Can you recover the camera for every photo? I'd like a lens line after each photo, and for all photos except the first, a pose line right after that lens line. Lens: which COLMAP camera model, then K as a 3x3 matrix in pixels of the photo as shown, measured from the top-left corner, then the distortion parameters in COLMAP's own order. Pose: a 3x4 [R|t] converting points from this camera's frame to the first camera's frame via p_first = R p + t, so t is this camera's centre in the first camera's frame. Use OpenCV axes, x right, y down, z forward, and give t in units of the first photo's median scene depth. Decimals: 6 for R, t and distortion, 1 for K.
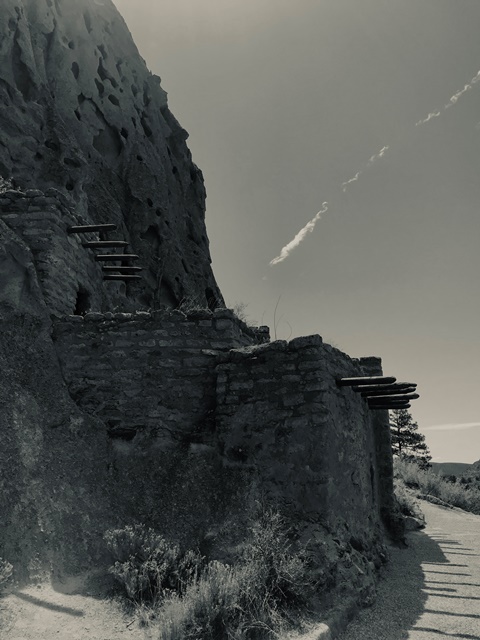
lens RADIAL K [[505.9, 0, 239.6], [0, 505.9, 307.1], [0, 0, 1]] dist [-0.002597, -0.003943]
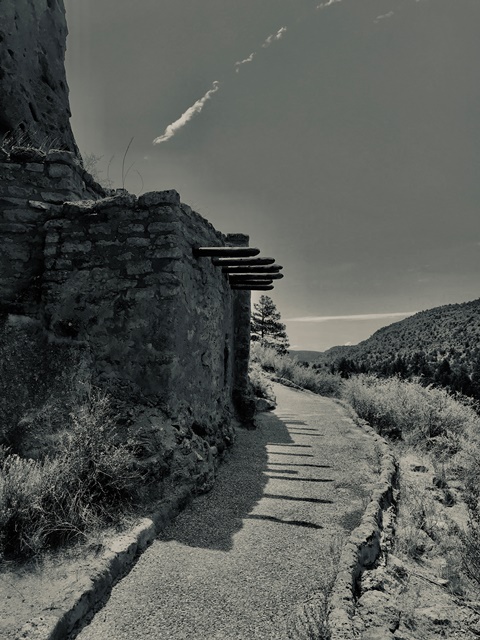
lens RADIAL K [[505.9, 0, 239.6], [0, 505.9, 307.1], [0, 0, 1]] dist [-0.002597, -0.003943]
pose [[0.968377, 0.043614, 0.245649, 0.063497], [-0.095881, 0.974047, 0.205036, 0.059455], [-0.230331, -0.222106, 0.947426, 0.160367]]
